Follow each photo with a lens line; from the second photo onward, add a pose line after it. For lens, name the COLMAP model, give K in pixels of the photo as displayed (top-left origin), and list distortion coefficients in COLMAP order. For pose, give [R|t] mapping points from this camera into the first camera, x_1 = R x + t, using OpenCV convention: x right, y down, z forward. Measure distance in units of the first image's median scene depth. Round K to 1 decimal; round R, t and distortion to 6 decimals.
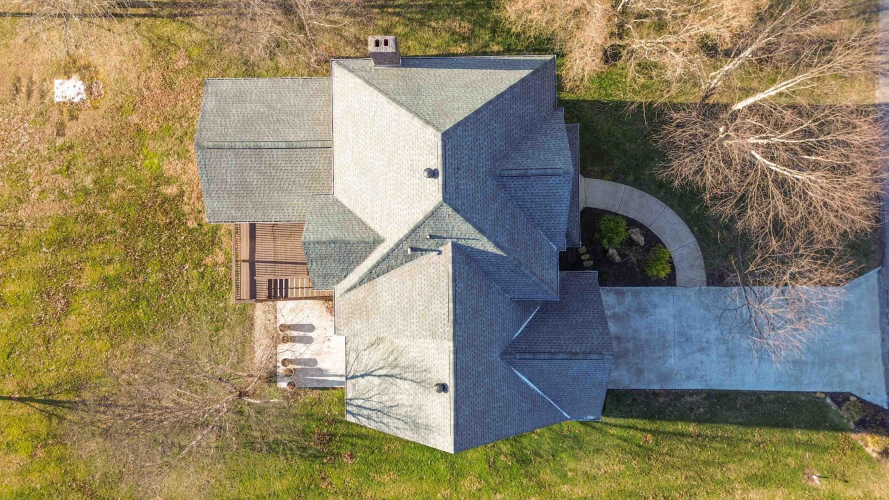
lens RADIAL K [[626.1, 0, 445.5], [0, 626.1, 247.5], [0, 0, 1]] dist [0.089484, -0.098580]
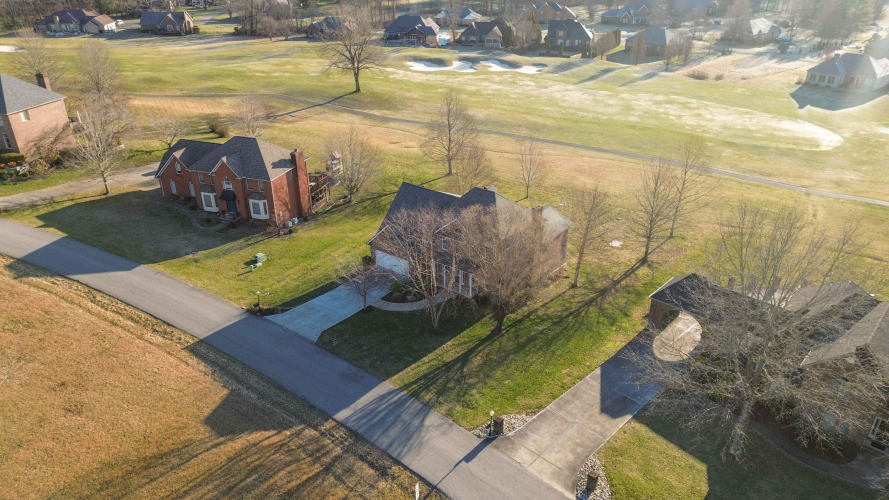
lens RADIAL K [[626.1, 0, 445.5], [0, 626.1, 247.5], [0, 0, 1]] dist [0.089484, -0.098580]
pose [[-0.601704, 0.387378, -0.698492, 1.573692], [-0.798102, -0.257218, 0.544860, -1.154895], [0.031402, 0.885312, 0.463936, -0.065003]]
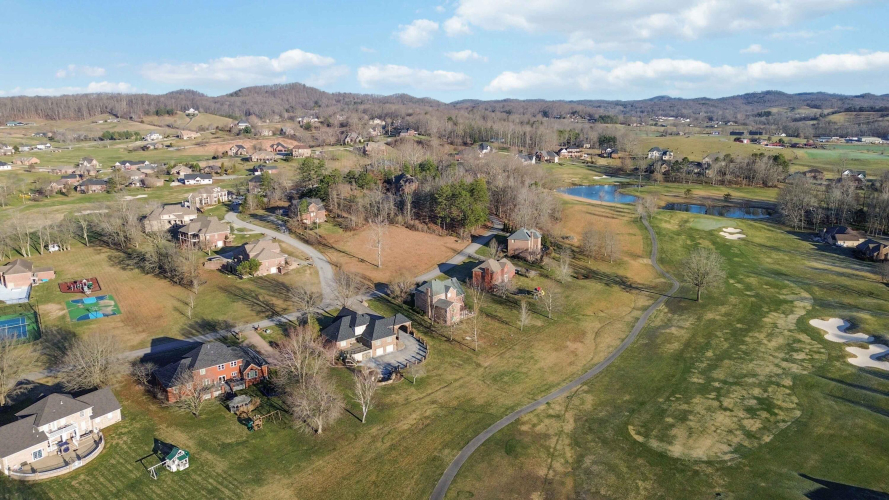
lens RADIAL K [[626.1, 0, 445.5], [0, 626.1, 247.5], [0, 0, 1]] dist [0.089484, -0.098580]
pose [[-0.705423, -0.132302, 0.696329, -4.714109], [0.708748, -0.141828, 0.691058, -4.589725], [0.007331, 0.981010, 0.193818, -0.909193]]
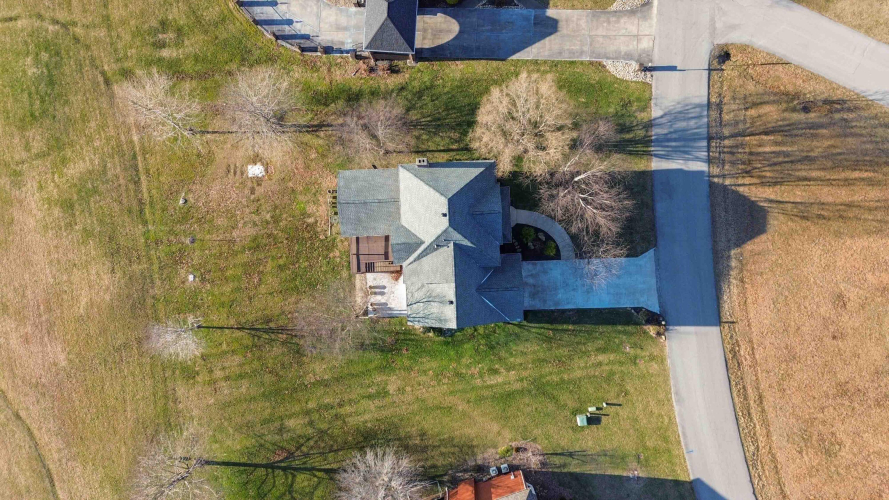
lens RADIAL K [[626.1, 0, 445.5], [0, 626.1, 247.5], [0, 0, 1]] dist [0.089484, -0.098580]
pose [[0.999500, -0.031117, -0.005688, -0.004874], [0.031122, 0.999515, 0.000906, 0.006739], [0.005657, -0.001083, 0.999983, -1.086781]]
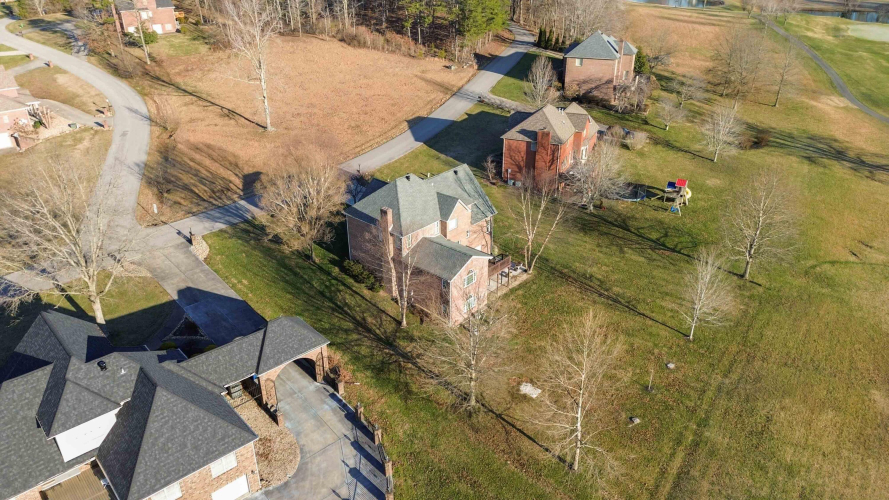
lens RADIAL K [[626.1, 0, 445.5], [0, 626.1, 247.5], [0, 0, 1]] dist [0.089484, -0.098580]
pose [[-0.743279, -0.274879, 0.609899, -1.480839], [0.668865, -0.322315, 0.669875, -1.506244], [0.012445, 0.905845, 0.423427, 0.041521]]
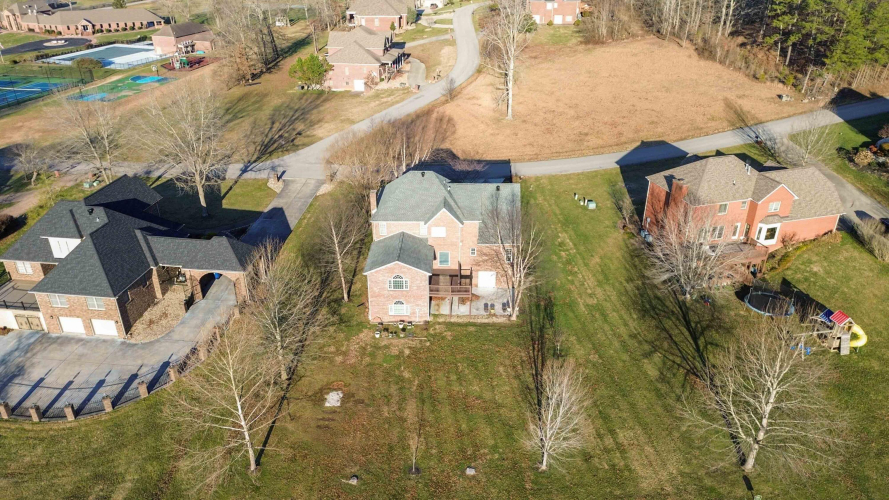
lens RADIAL K [[626.1, 0, 445.5], [0, 626.1, 247.5], [0, 0, 1]] dist [0.089484, -0.098580]
pose [[0.034195, -0.427213, 0.903504, -2.066916], [0.999252, 0.030955, -0.023183, 0.048020], [-0.018064, 0.903621, 0.427952, 0.036099]]
